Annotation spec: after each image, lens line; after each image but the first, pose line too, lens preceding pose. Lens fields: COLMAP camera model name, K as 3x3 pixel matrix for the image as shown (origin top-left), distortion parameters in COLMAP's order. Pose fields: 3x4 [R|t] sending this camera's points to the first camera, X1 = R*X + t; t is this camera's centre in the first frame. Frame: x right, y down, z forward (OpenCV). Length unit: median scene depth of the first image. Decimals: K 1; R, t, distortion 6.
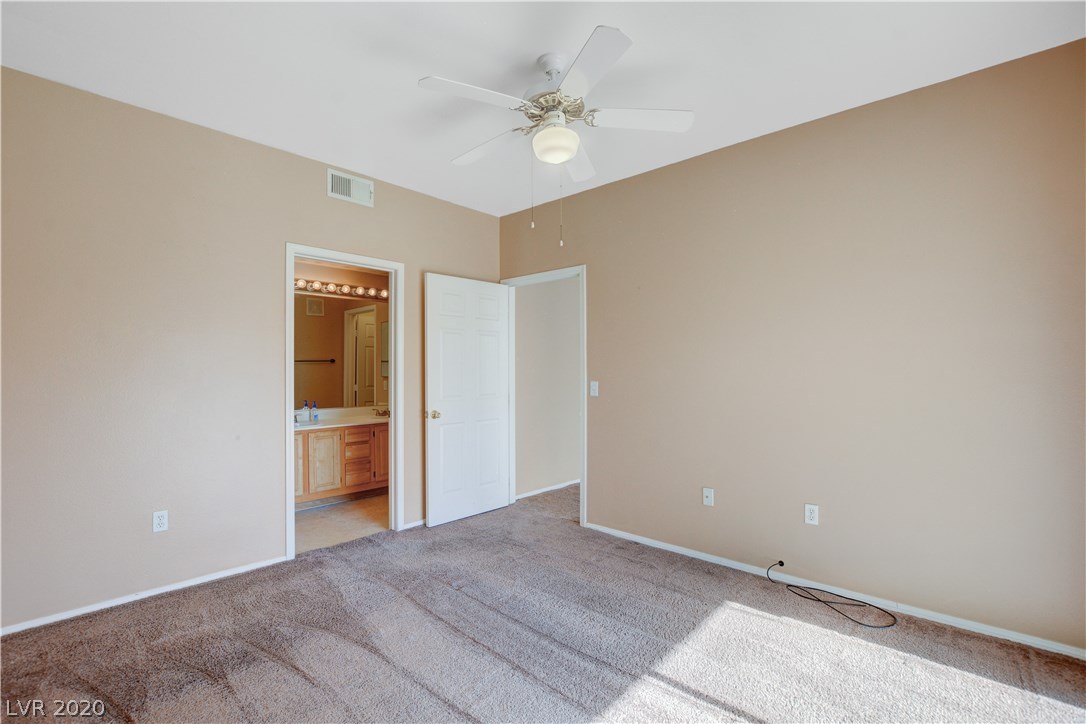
lens RADIAL K [[486.0, 0, 530.4], [0, 486.0, 372.6], [0, 0, 1]] dist [-0.021168, 0.000212]
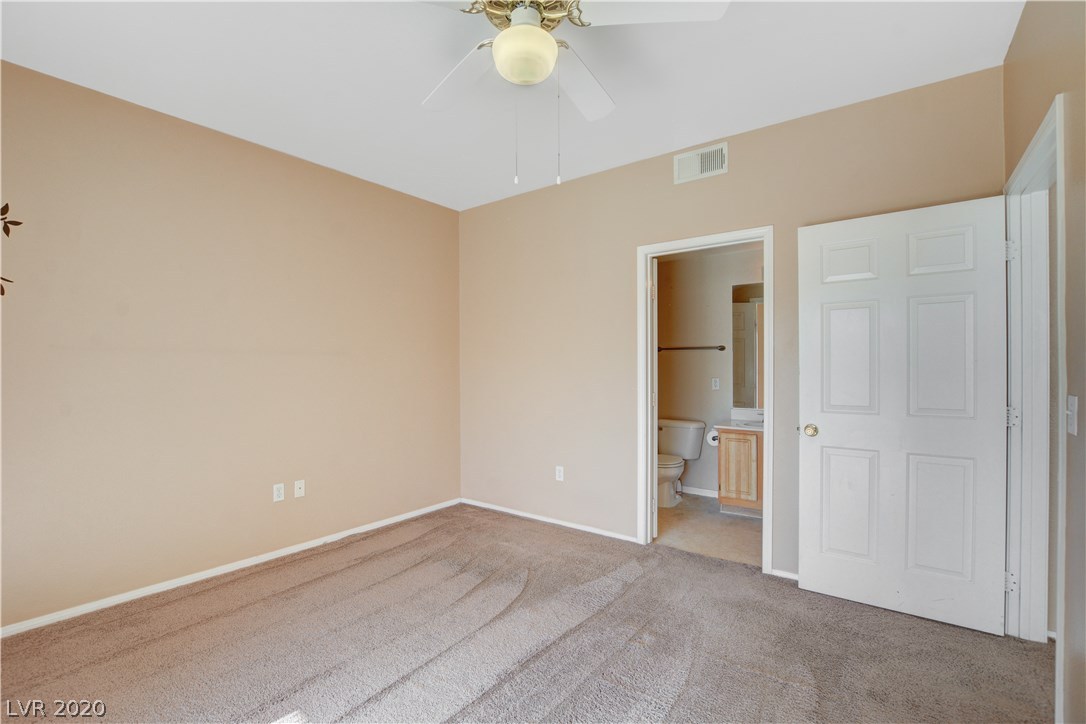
lens RADIAL K [[486.0, 0, 530.4], [0, 486.0, 372.6], [0, 0, 1]] dist [-0.021168, 0.000212]
pose [[0.102530, 0.017146, -0.994582, 0.542230], [-0.002859, 0.999852, 0.016942, -0.008193], [0.994726, 0.001107, 0.102564, 0.653317]]
